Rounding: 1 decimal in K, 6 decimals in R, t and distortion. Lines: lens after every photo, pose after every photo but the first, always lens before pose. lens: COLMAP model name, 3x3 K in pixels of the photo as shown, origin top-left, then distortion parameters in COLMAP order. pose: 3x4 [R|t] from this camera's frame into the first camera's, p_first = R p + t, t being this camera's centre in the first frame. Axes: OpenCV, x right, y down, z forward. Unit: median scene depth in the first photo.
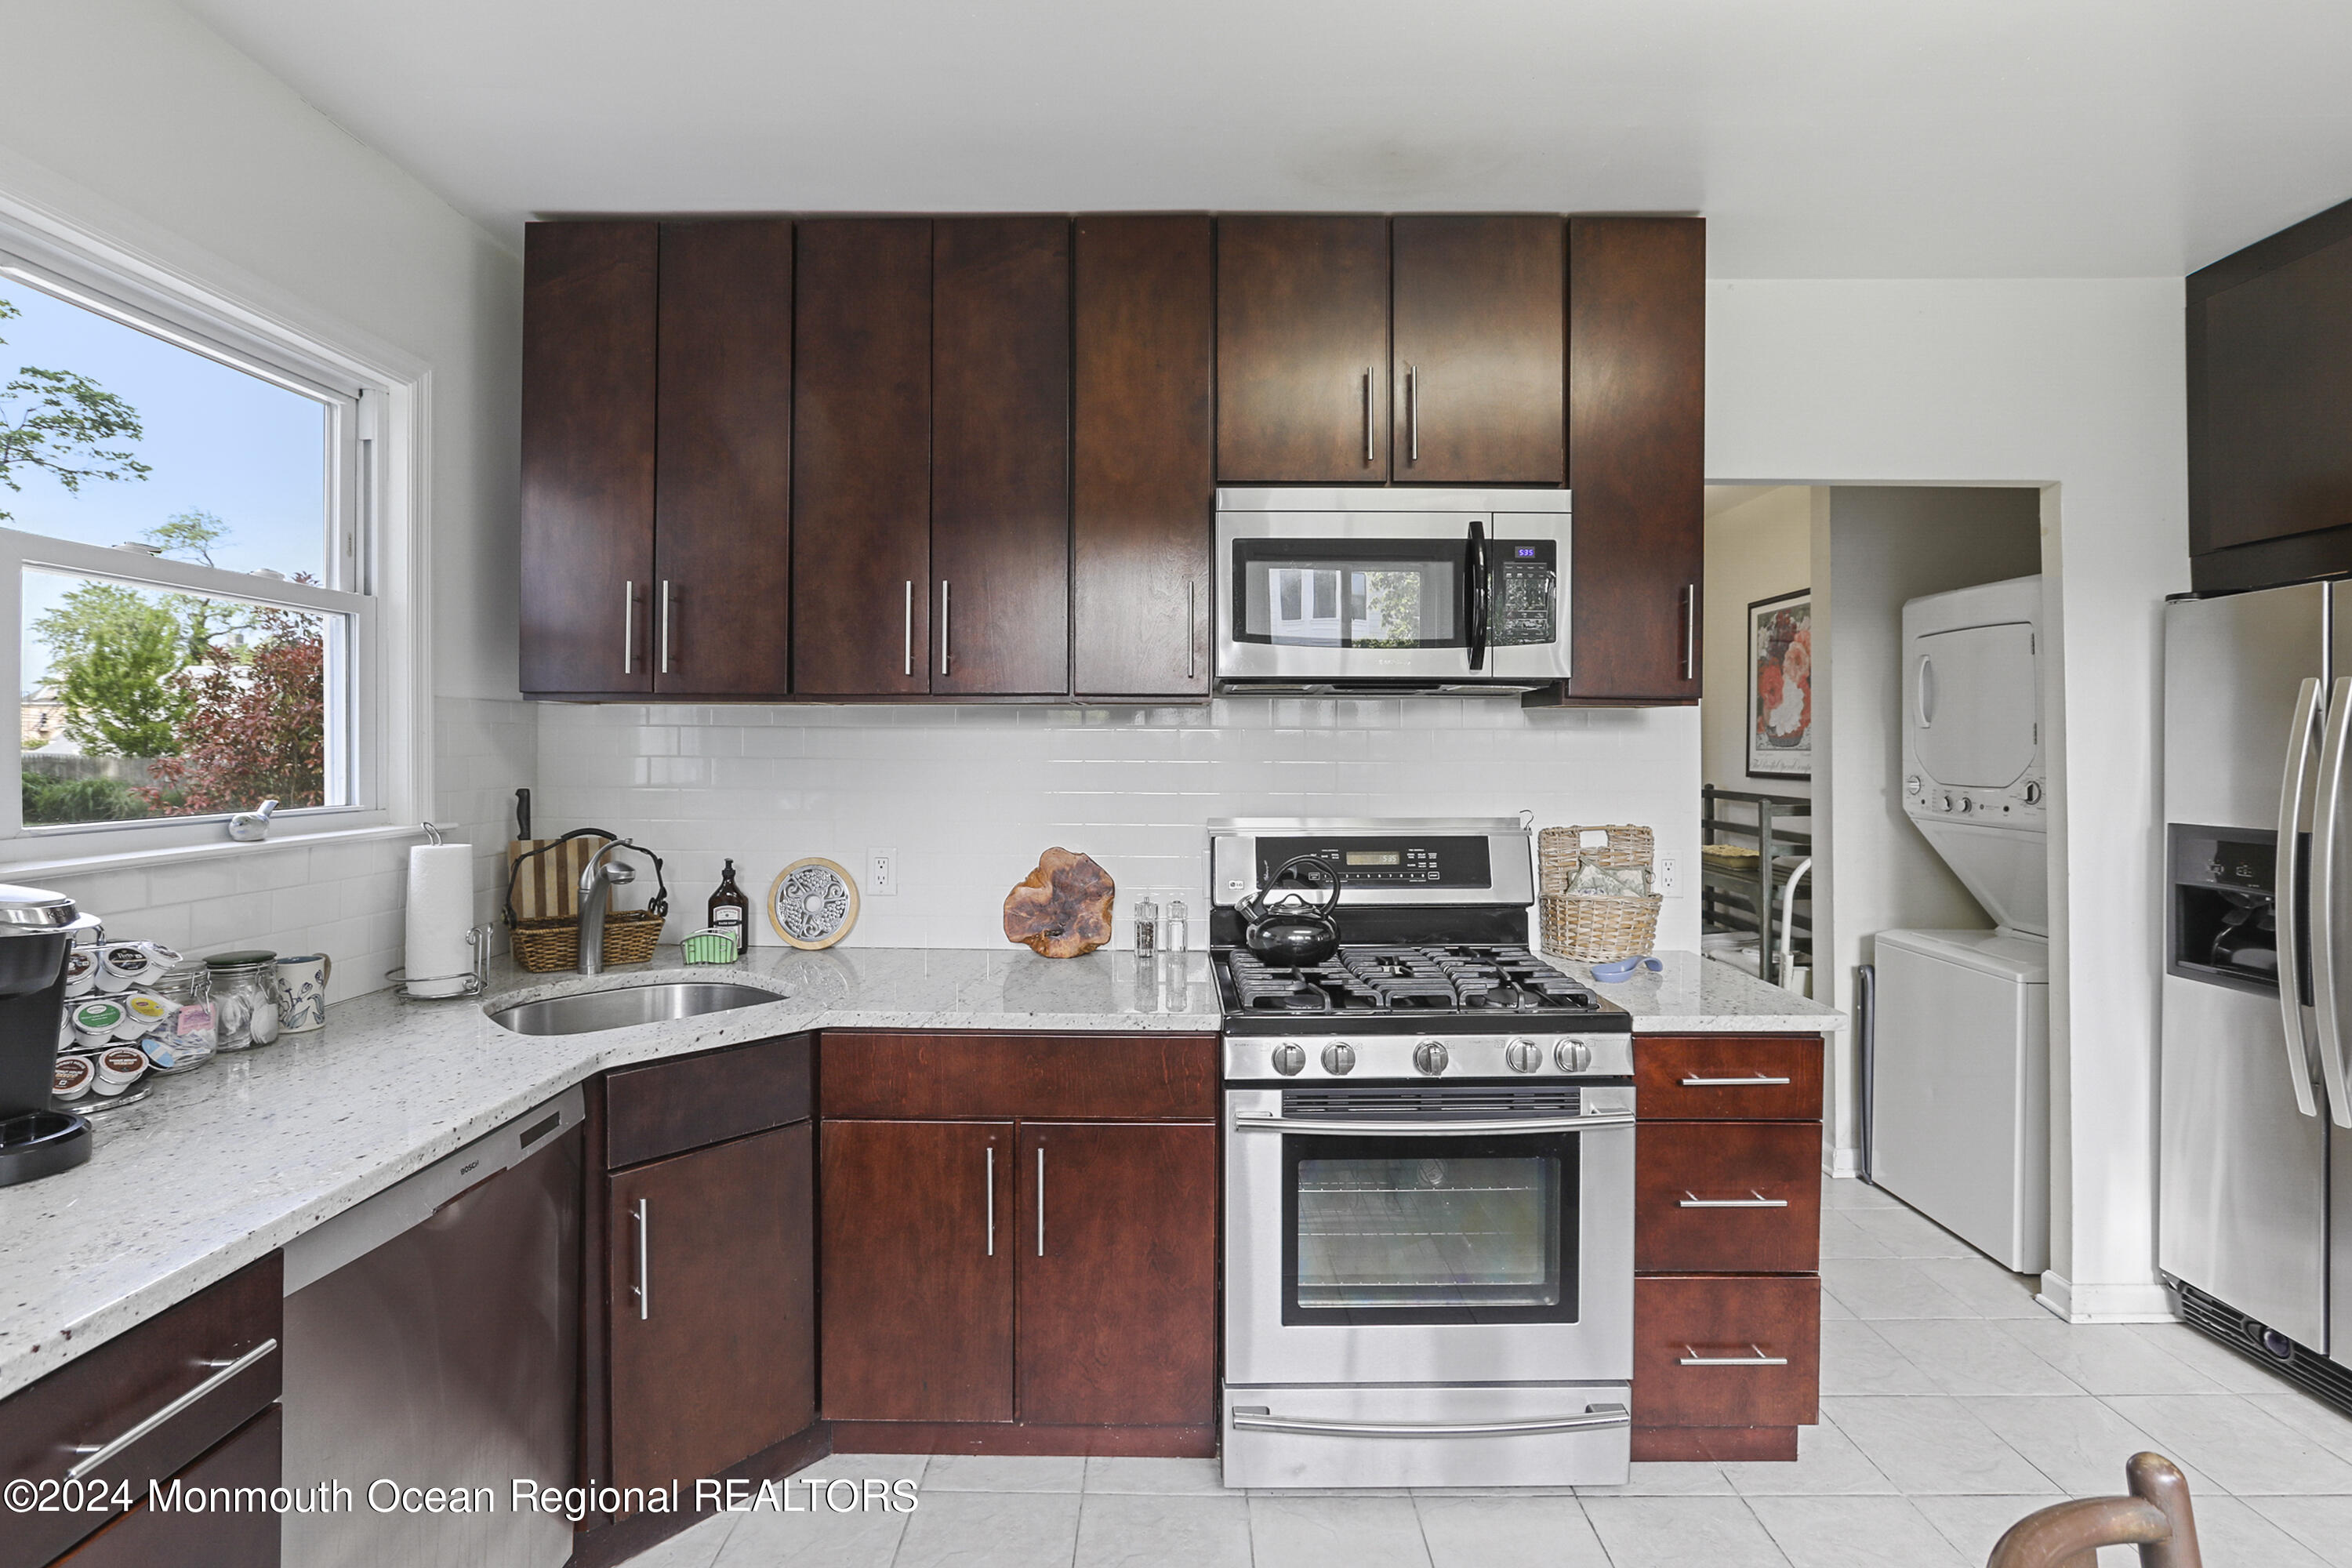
lens RADIAL K [[1088.3, 0, 1193.8], [0, 1088.3, 751.6], [0, 0, 1]] dist [-0.032914, 0.012438]
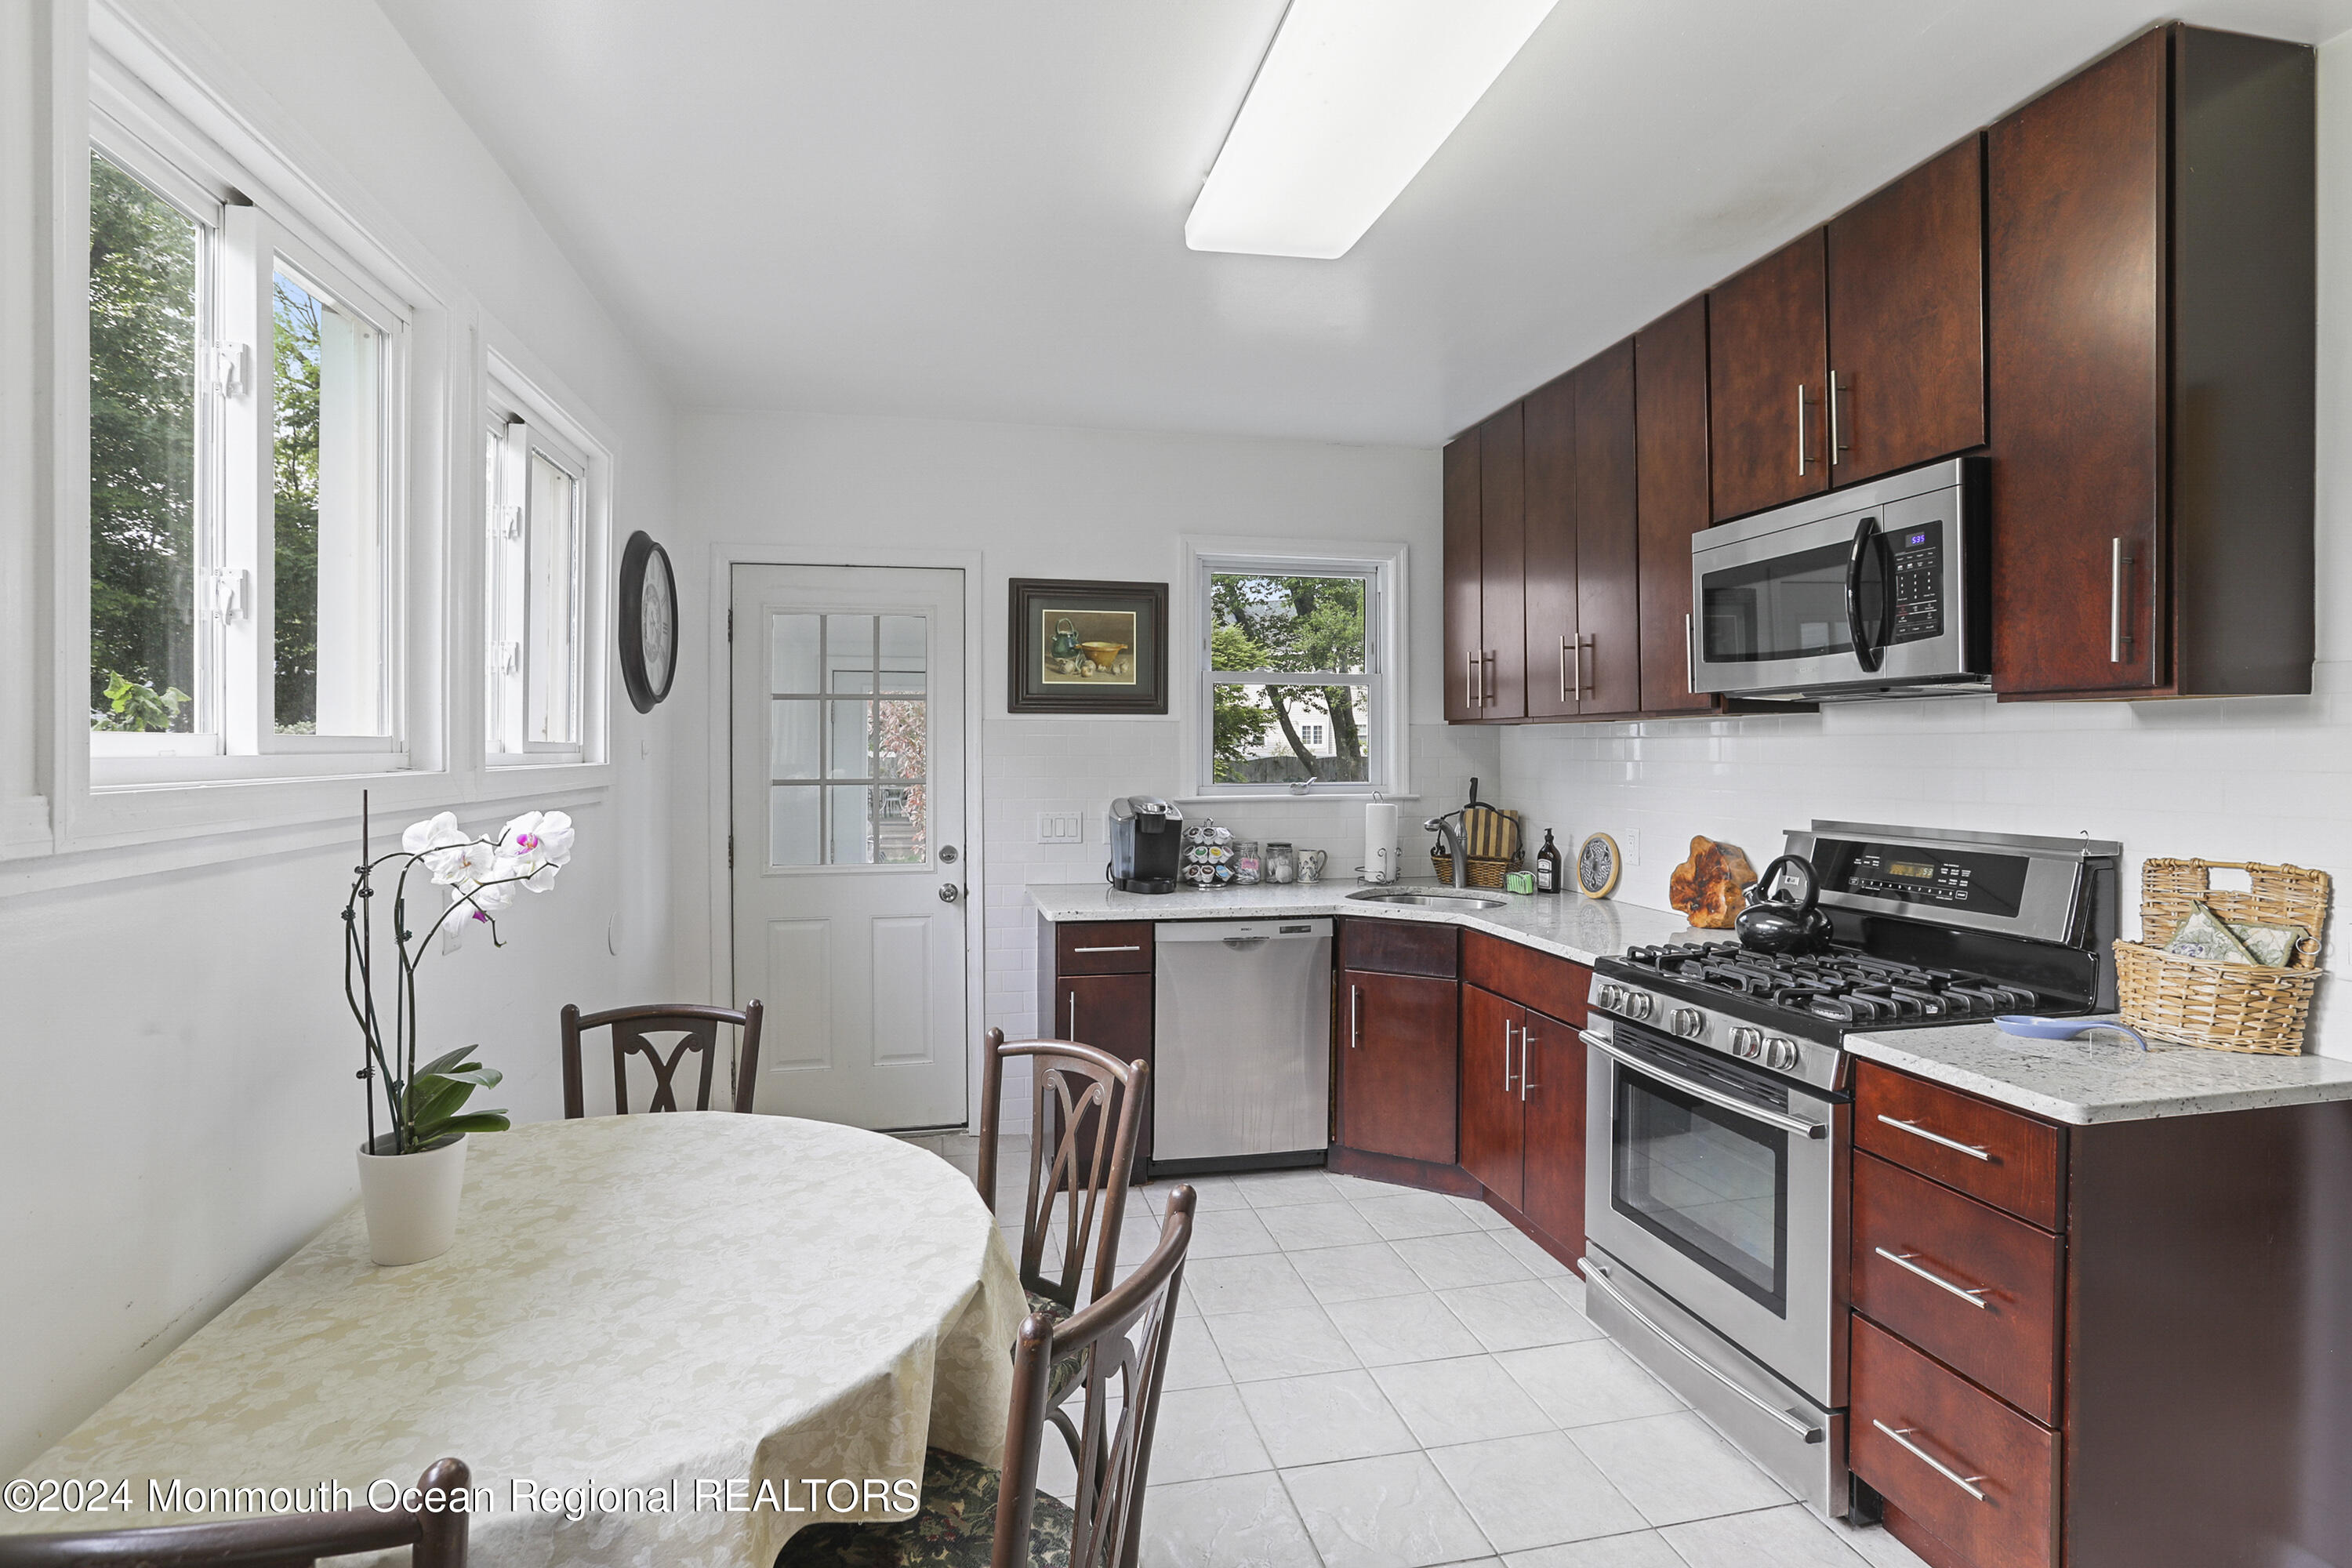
lens RADIAL K [[1118.6, 0, 1176.9], [0, 1118.6, 762.0], [0, 0, 1]] dist [-0.006333, -0.000057]
pose [[0.215889, 0.005942, -0.976400, 0.981412], [-0.000015, 0.999982, 0.006082, -0.001506], [0.976418, -0.001298, 0.215885, 0.166952]]
